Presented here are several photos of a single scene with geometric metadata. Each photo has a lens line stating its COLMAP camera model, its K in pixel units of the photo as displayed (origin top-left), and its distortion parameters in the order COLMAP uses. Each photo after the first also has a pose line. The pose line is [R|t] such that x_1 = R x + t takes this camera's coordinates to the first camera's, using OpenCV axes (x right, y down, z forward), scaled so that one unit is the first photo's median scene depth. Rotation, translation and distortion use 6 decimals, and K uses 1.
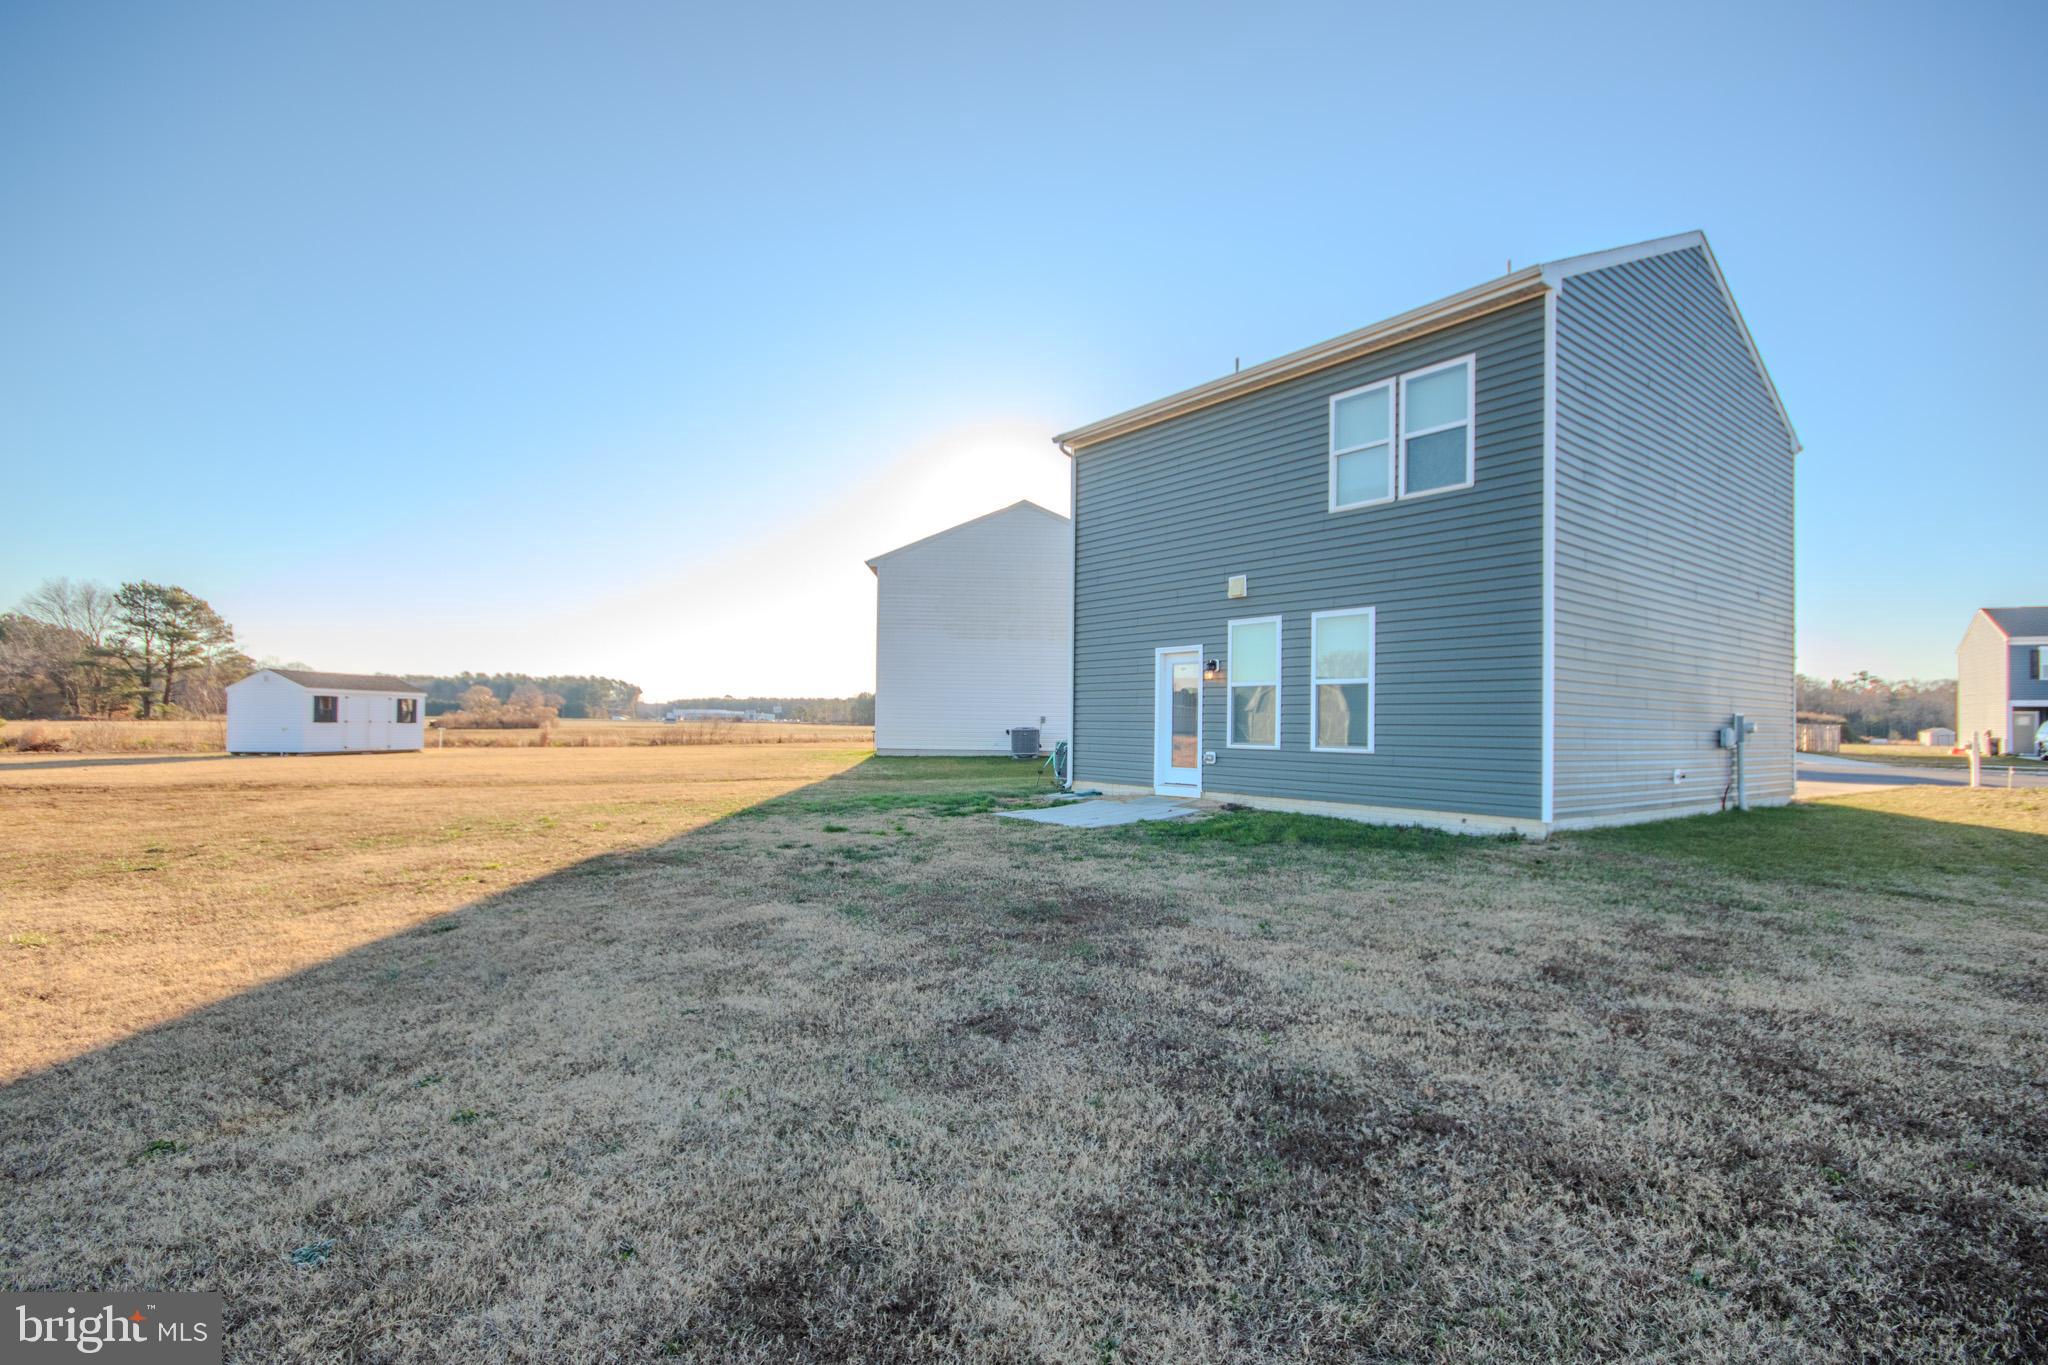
lens RADIAL K [[953.5, 0, 1025.1], [0, 953.5, 706.3], [0, 0, 1]] dist [-0.003580, -0.000887]
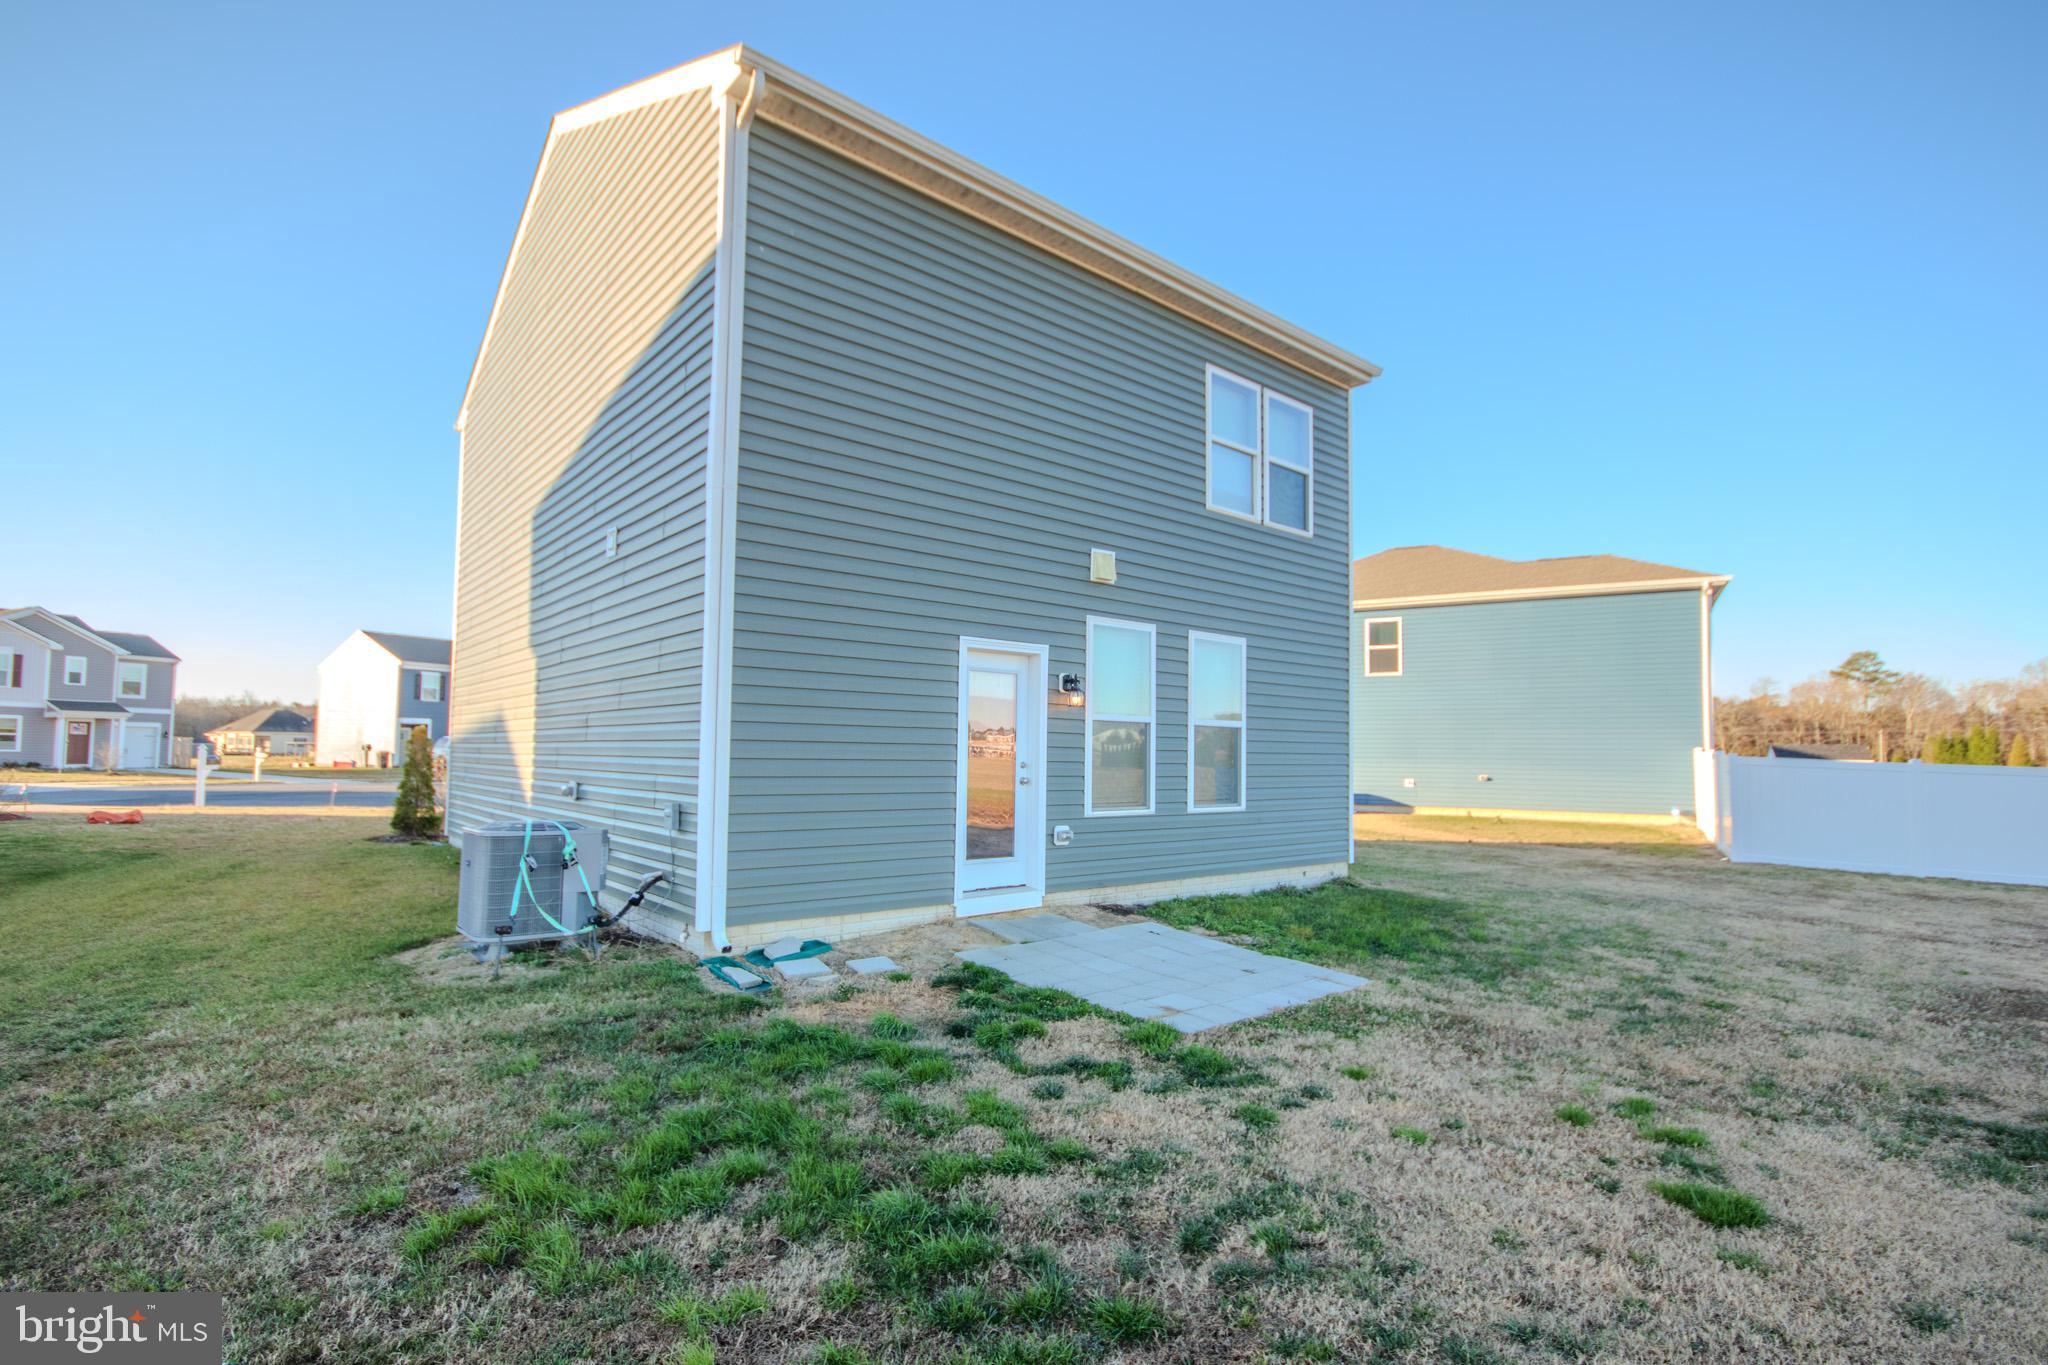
lens RADIAL K [[953.5, 0, 1025.1], [0, 953.5, 706.3], [0, 0, 1]] dist [-0.003580, -0.000887]
pose [[-0.026038, 0.038309, 0.998927, -0.443642], [-0.033031, 0.998687, -0.039160, -0.003464], [-0.999115, -0.034015, -0.024738, 1.124420]]
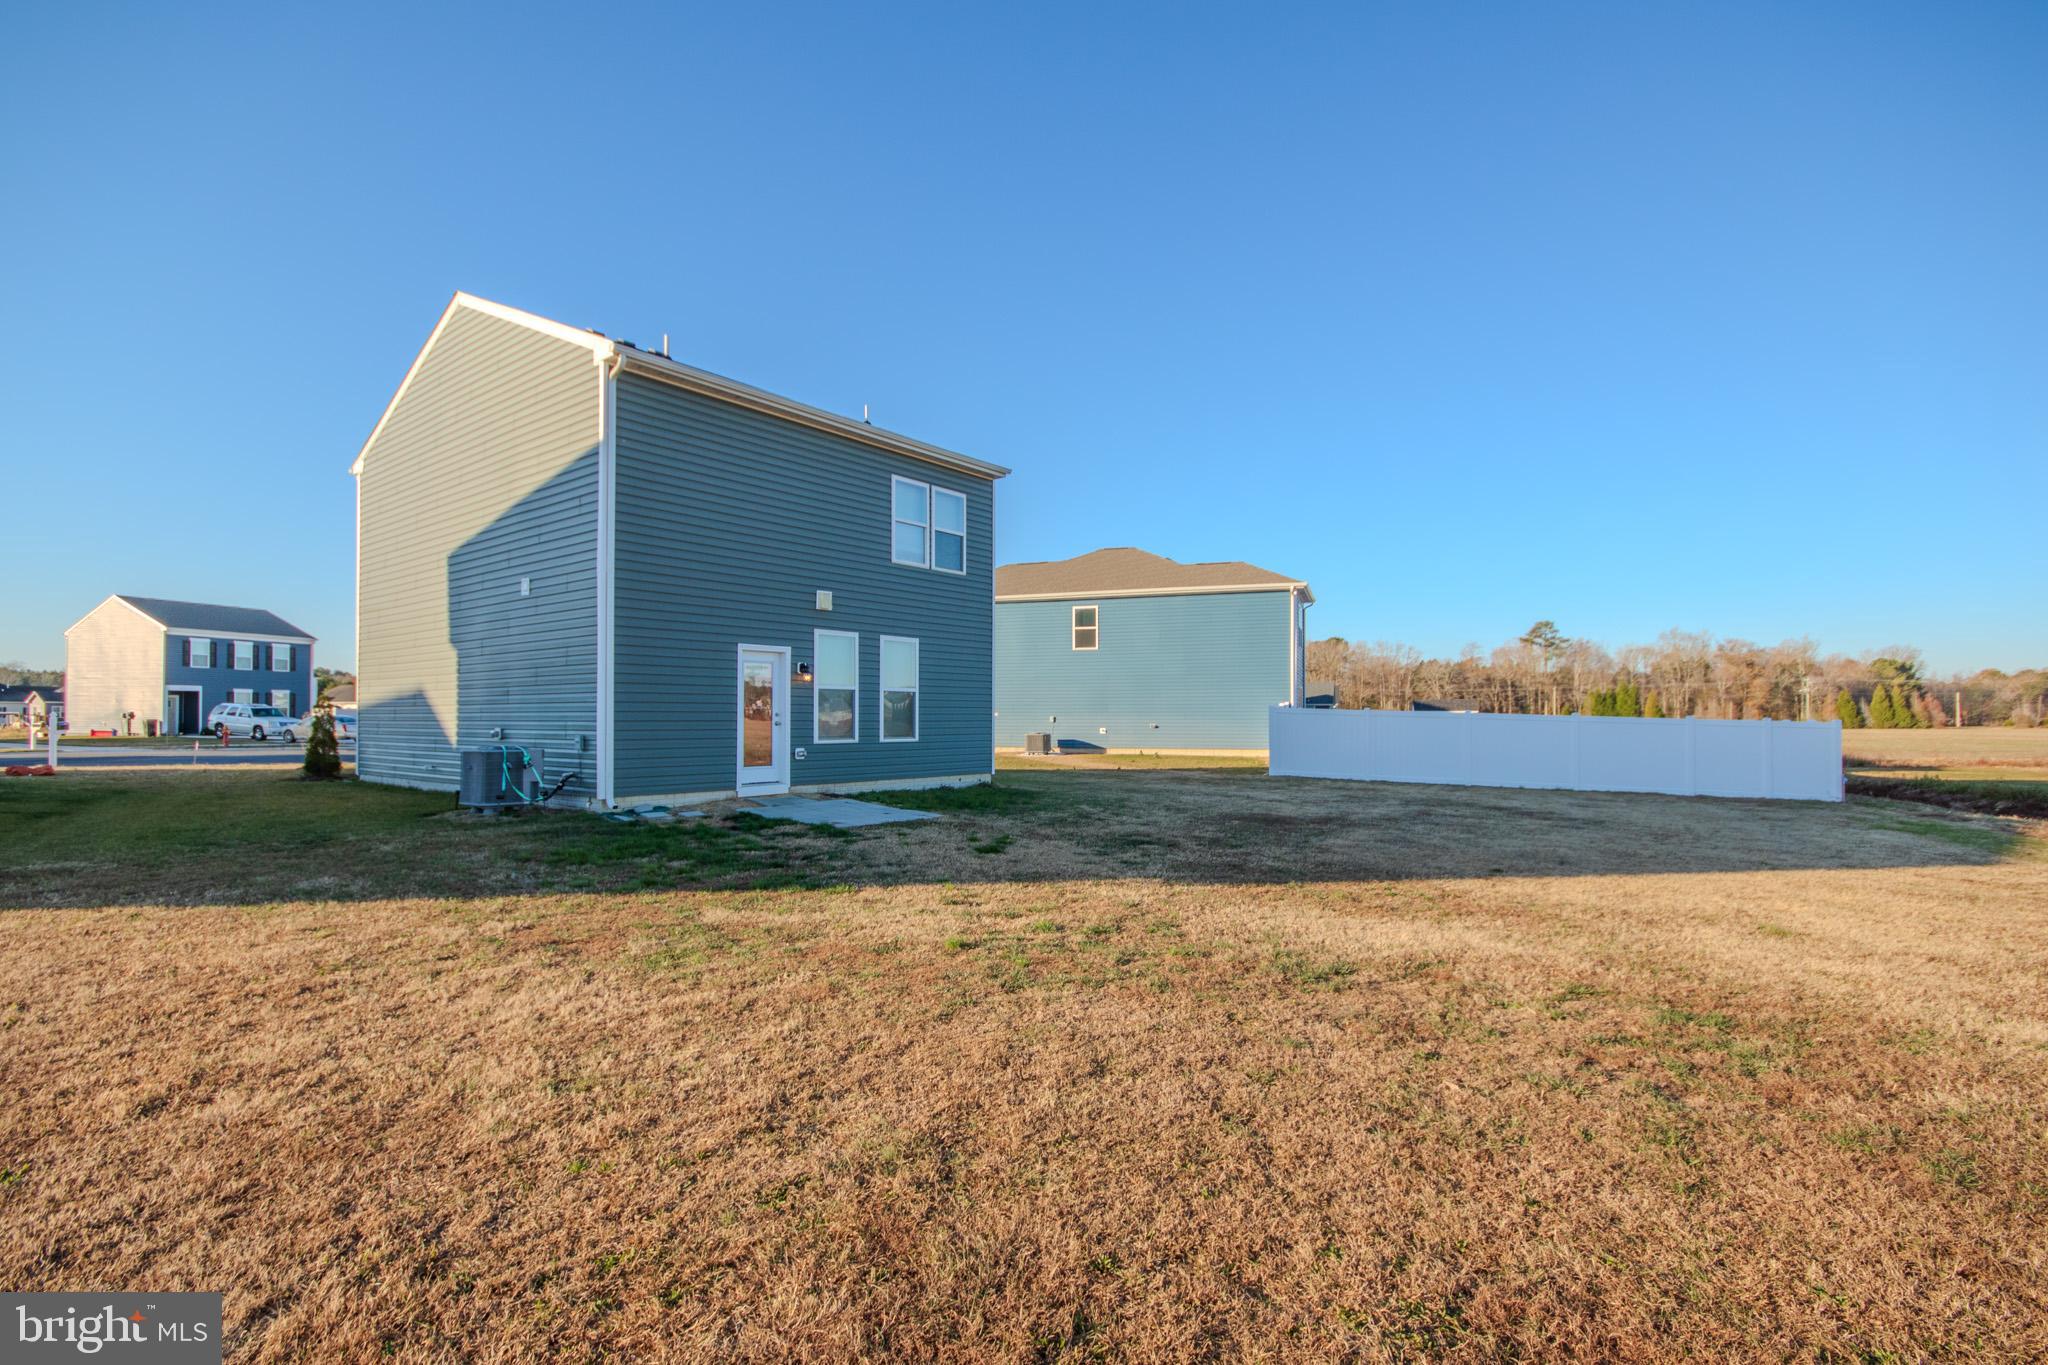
lens RADIAL K [[953.5, 0, 1025.1], [0, 953.5, 706.3], [0, 0, 1]] dist [-0.003580, -0.000887]
pose [[-0.225049, -0.001164, 0.974347, -0.982812], [-0.022413, 0.999741, -0.003983, -0.001168], [-0.974090, -0.022734, -0.225017, 1.075884]]
